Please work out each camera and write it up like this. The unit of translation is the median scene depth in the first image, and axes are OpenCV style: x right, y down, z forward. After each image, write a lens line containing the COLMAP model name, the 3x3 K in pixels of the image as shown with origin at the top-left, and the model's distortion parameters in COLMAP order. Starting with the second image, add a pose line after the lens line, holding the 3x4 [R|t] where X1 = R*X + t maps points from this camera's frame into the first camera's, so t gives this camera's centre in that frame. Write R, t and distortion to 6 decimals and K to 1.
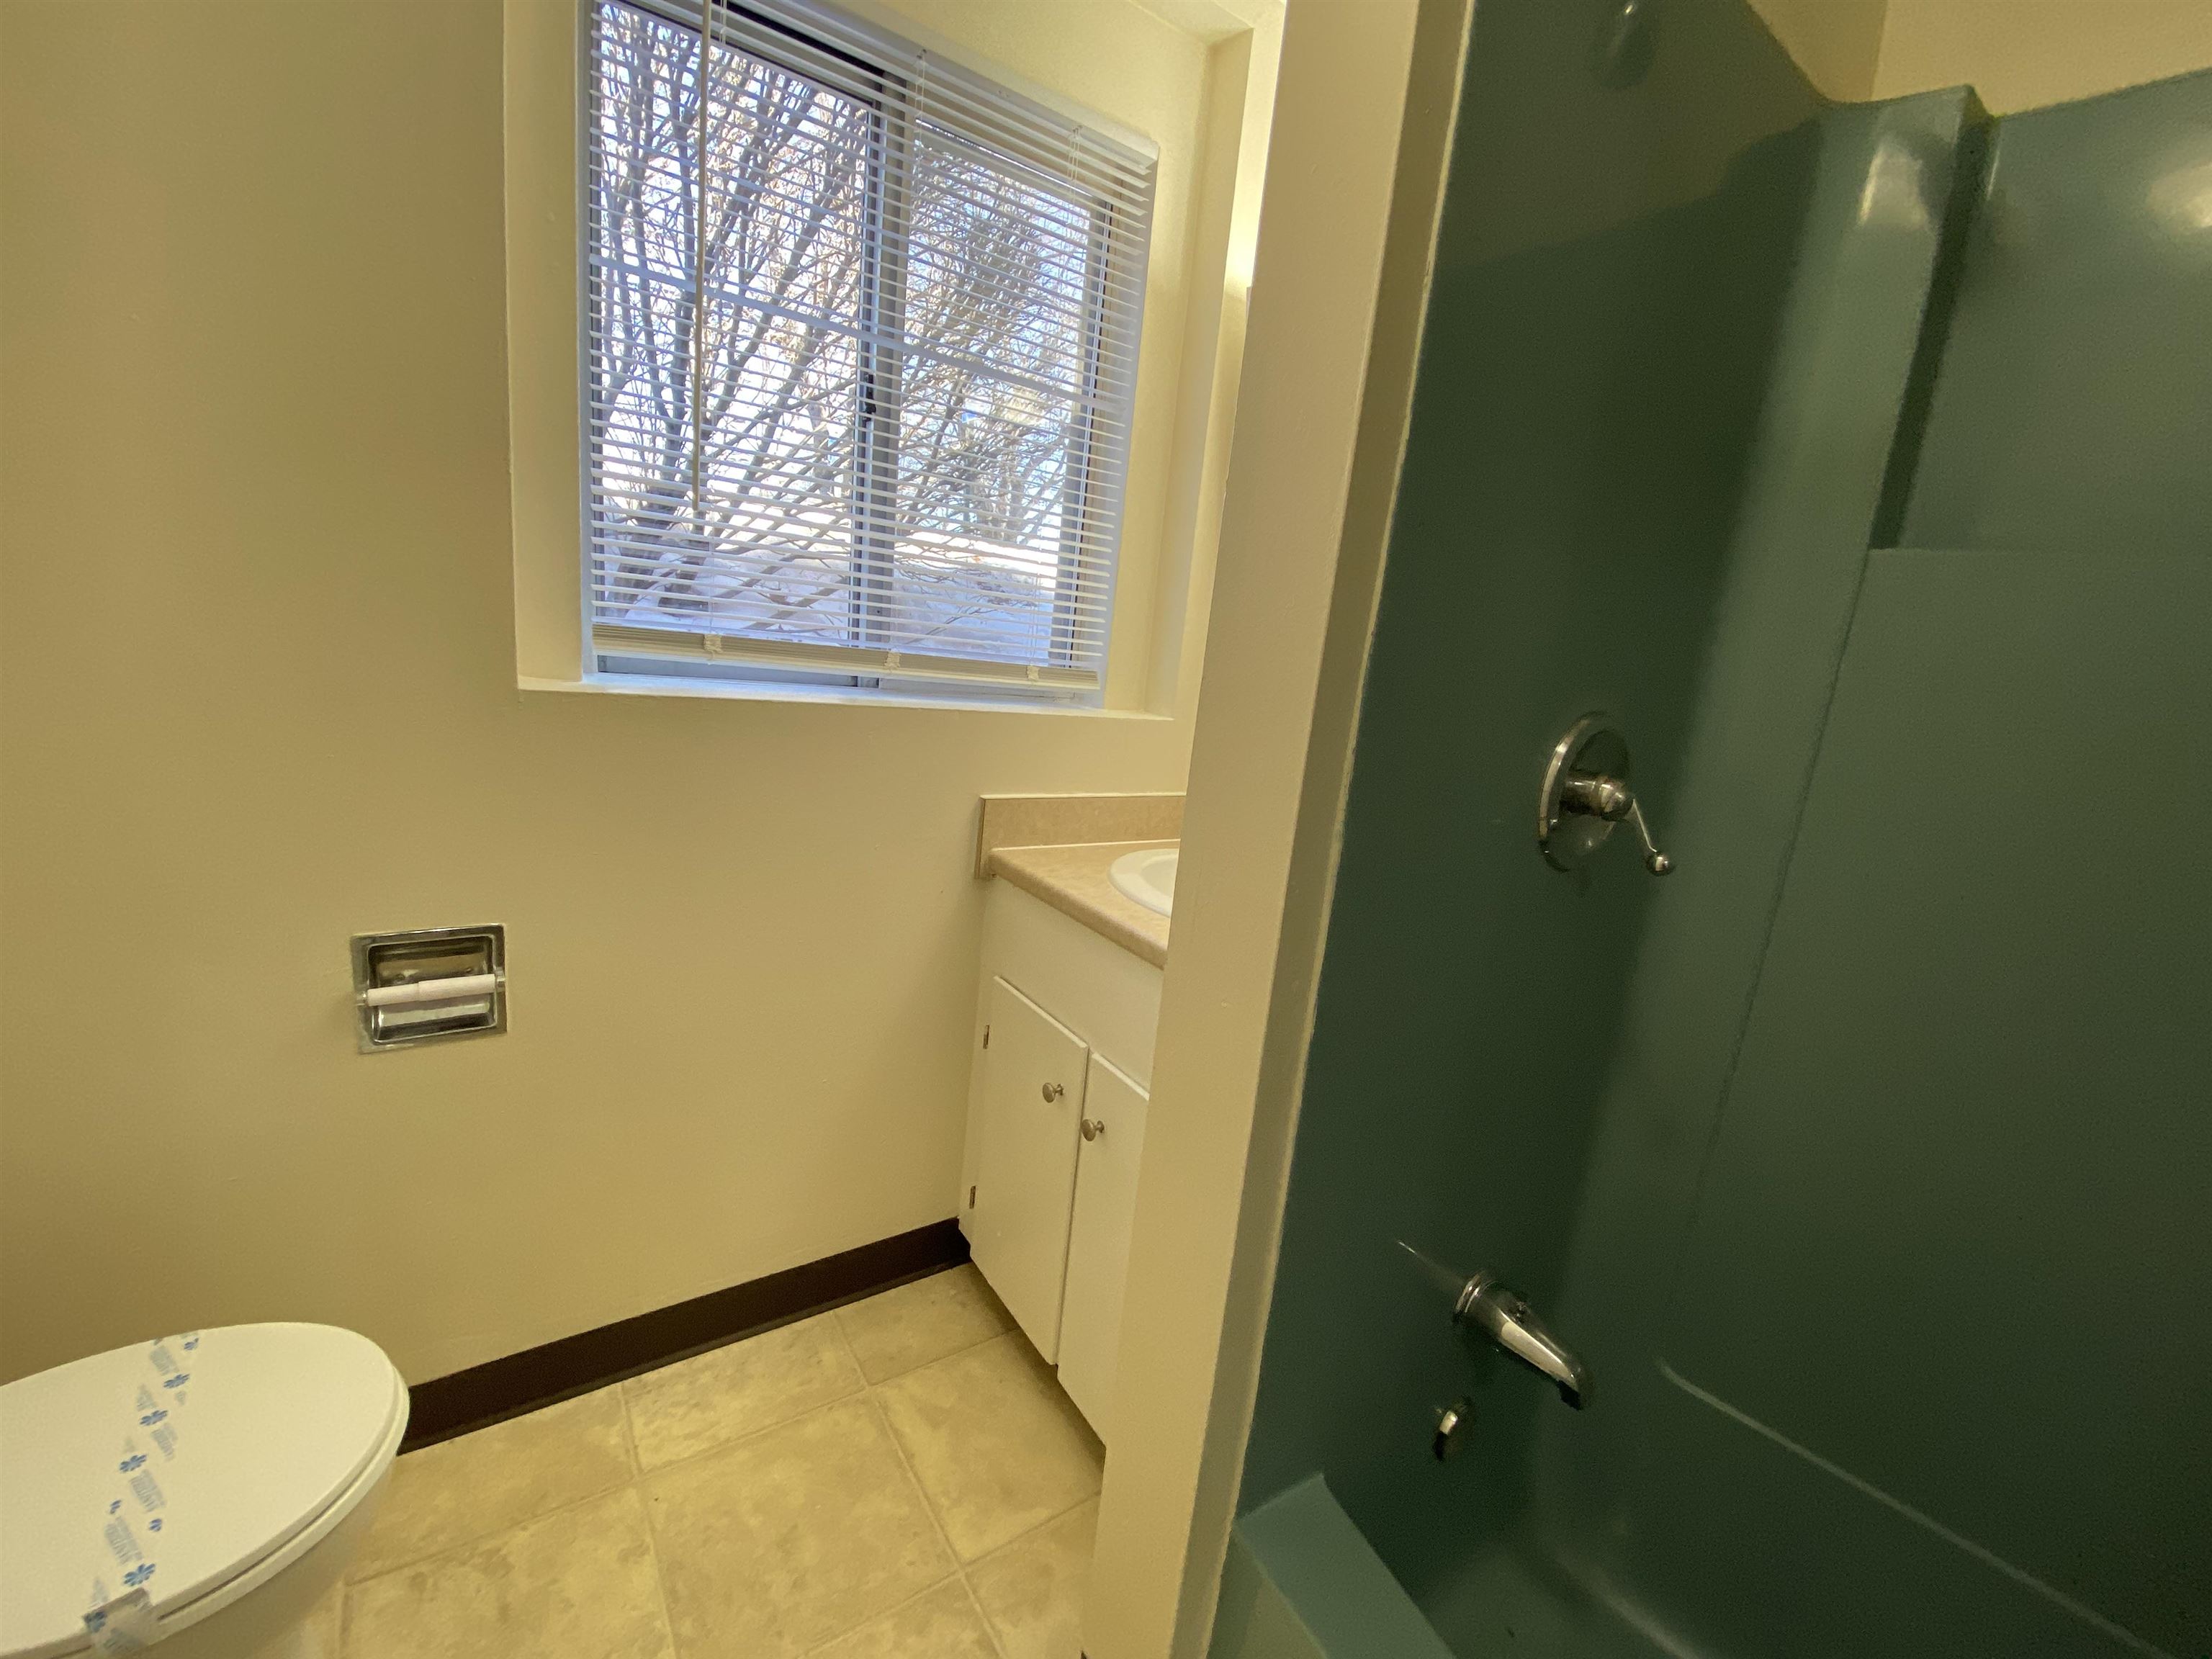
lens RADIAL K [[902.6, 0, 1111.3], [0, 902.6, 823.5], [0, 0, 1]] dist [0.019549, -0.021295]
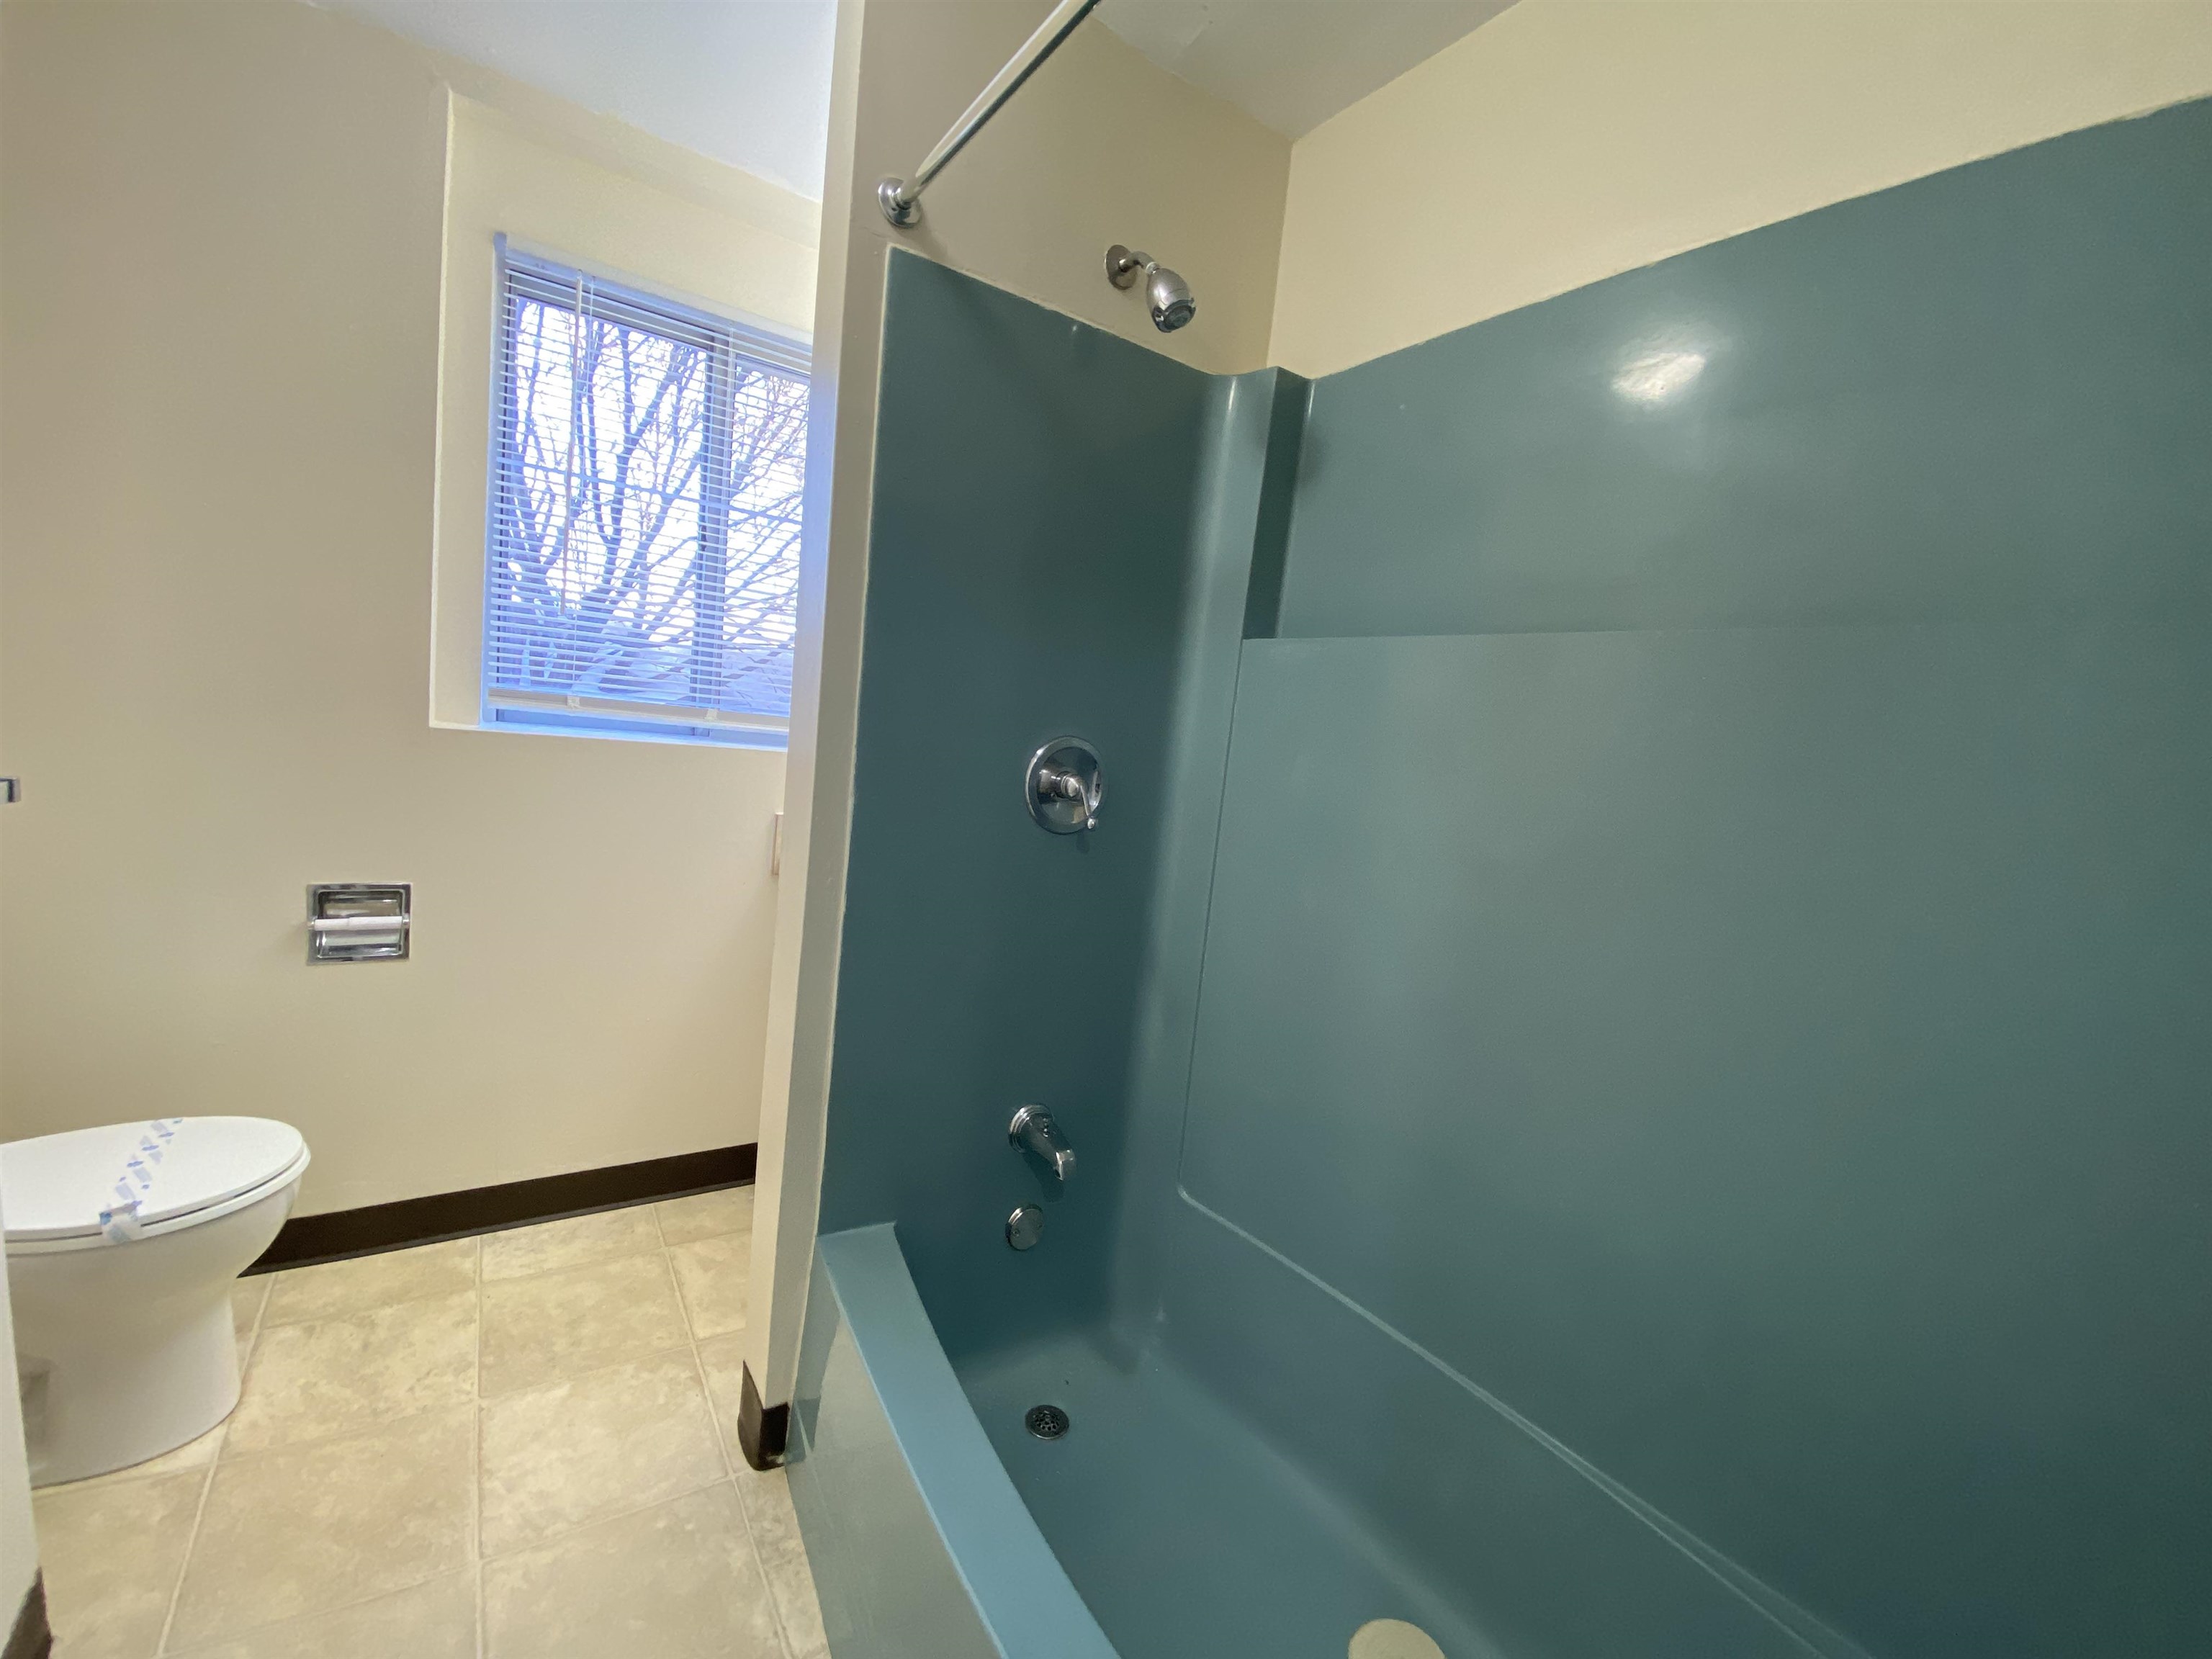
lens RADIAL K [[891.7, 0, 1094.2], [0, 891.7, 822.9], [0, 0, 1]] dist [0.016662, -0.019865]
pose [[0.999864, 0.001774, -0.016426, 0.439945], [-0.003392, 0.995081, -0.099006, 0.141651], [0.016169, 0.099048, 0.994951, -0.419948]]
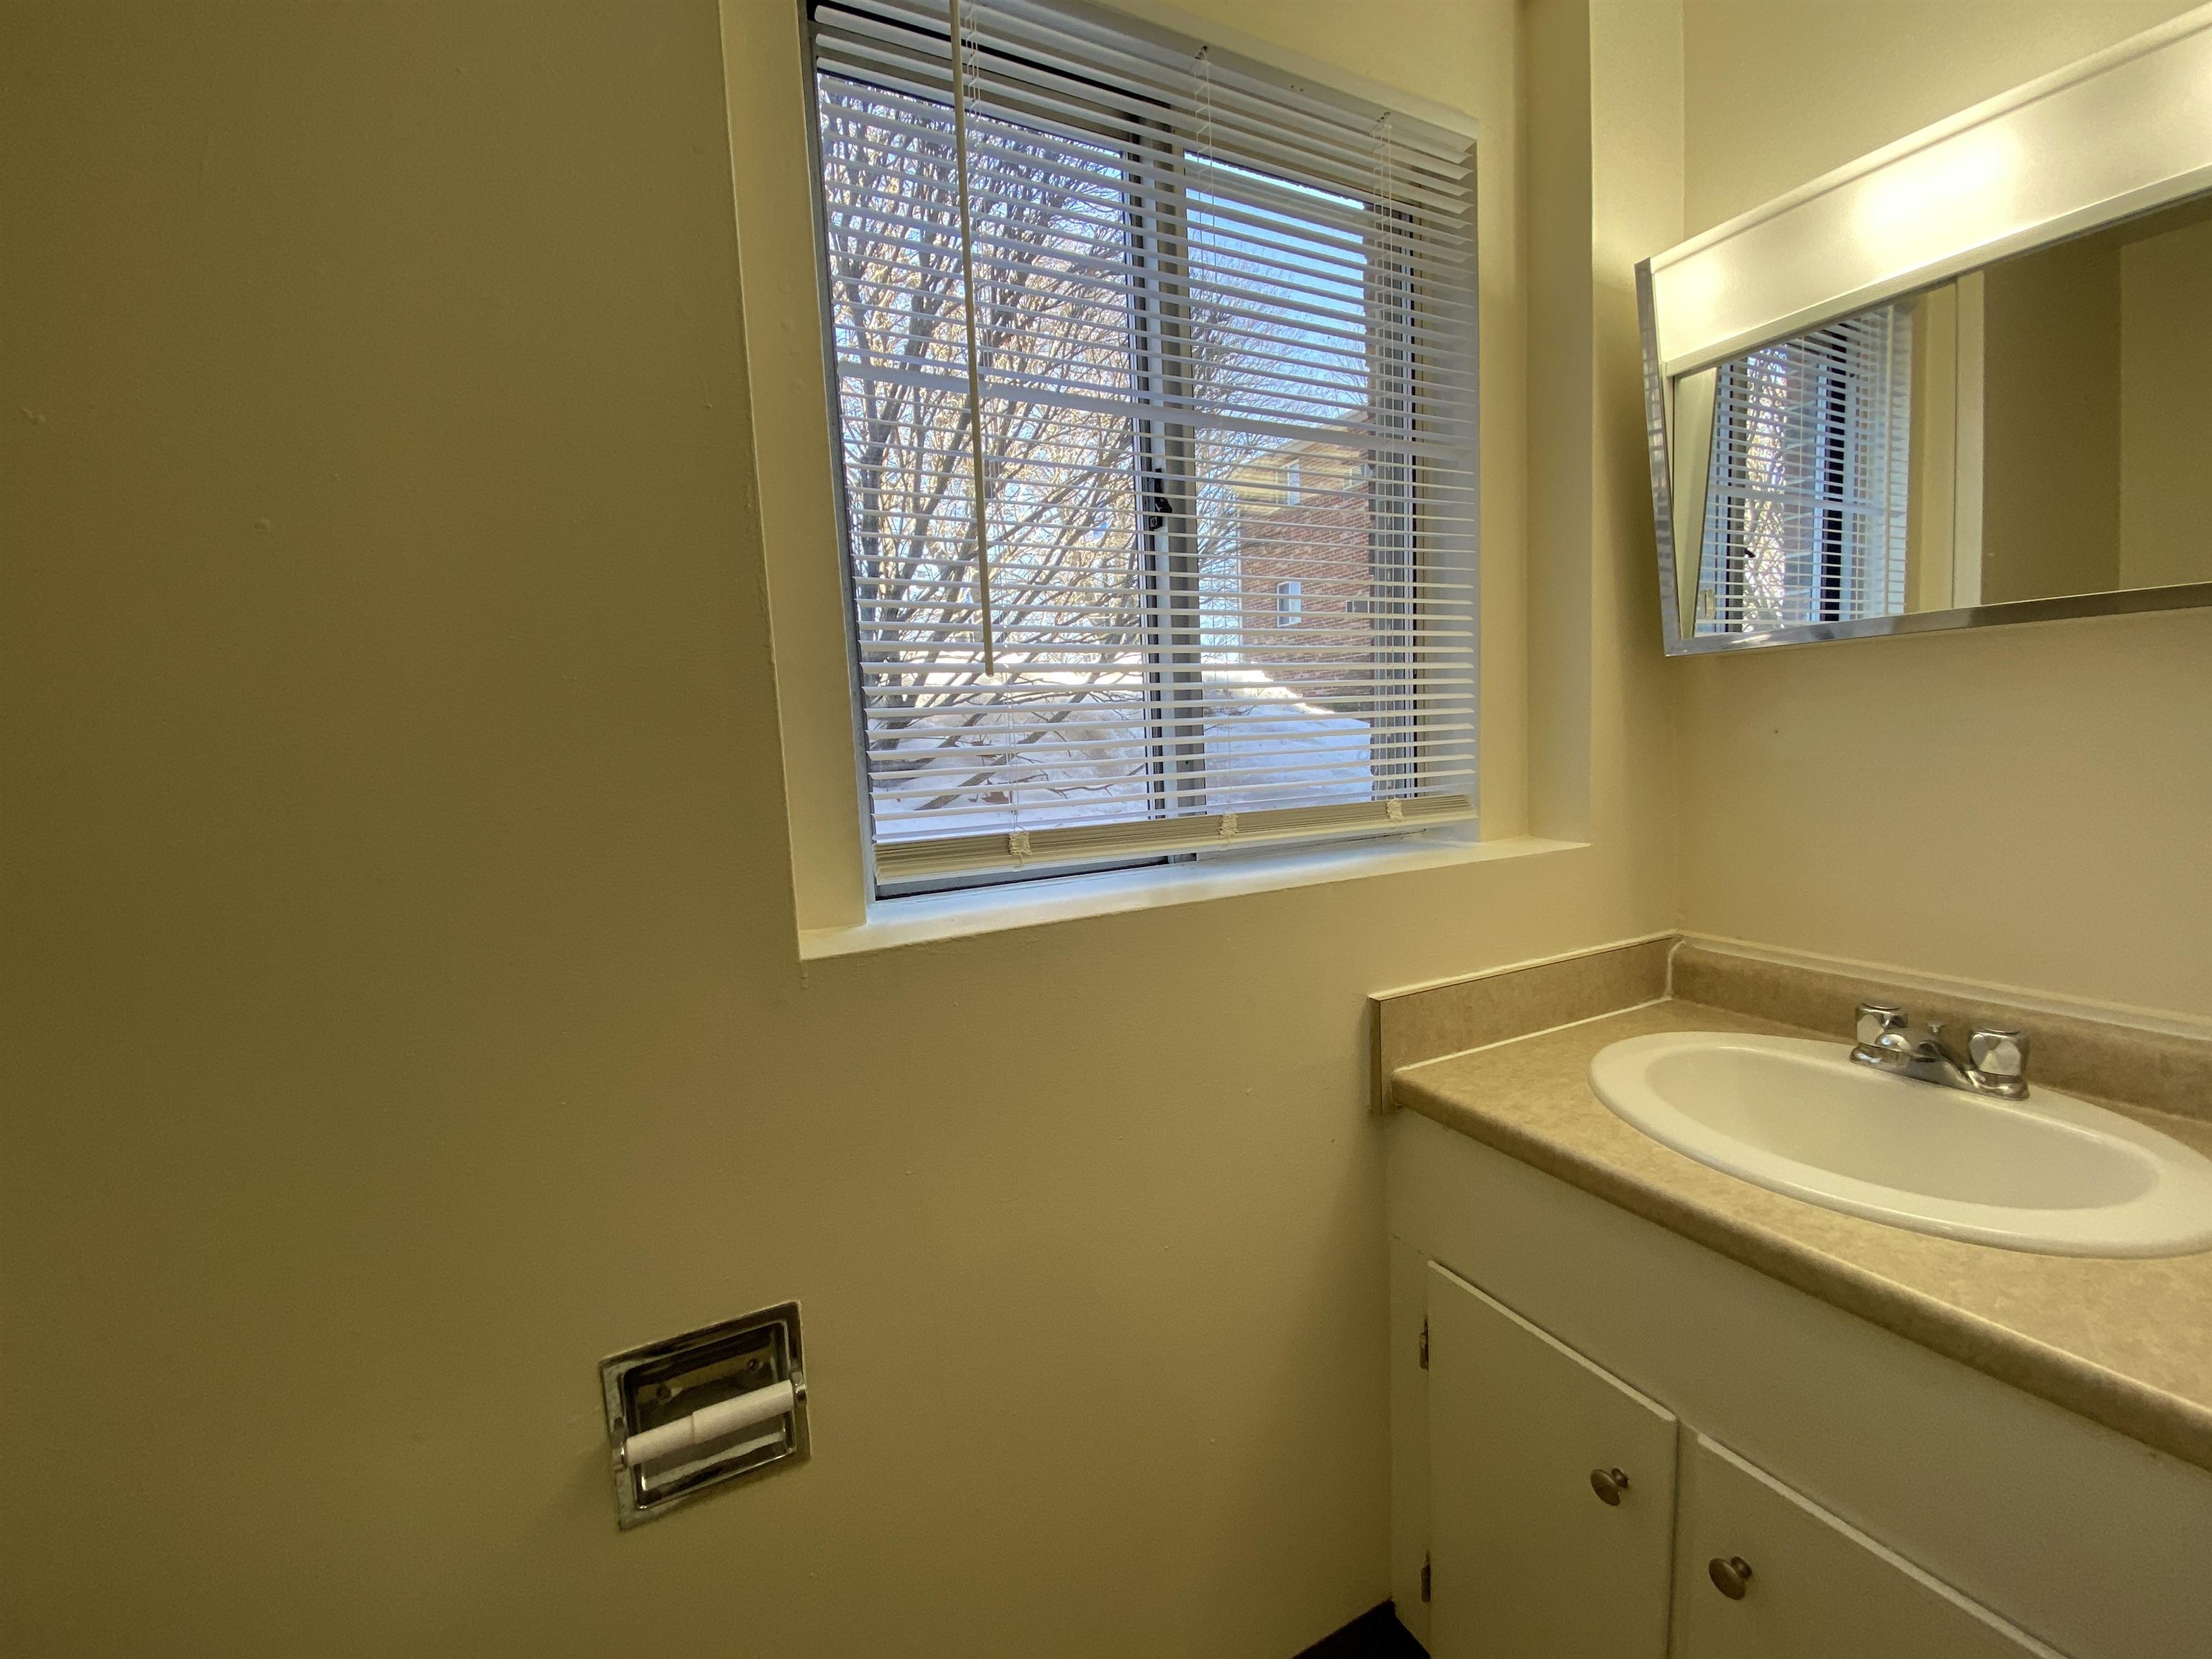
lens RADIAL K [[891.7, 0, 1094.2], [0, 891.7, 822.9], [0, 0, 1]] dist [0.016662, -0.019865]
pose [[0.978979, -0.130173, -0.157020, -0.274166], [0.112025, 0.986508, -0.119384, -0.126519], [0.170442, 0.099284, 0.980353, 0.314557]]
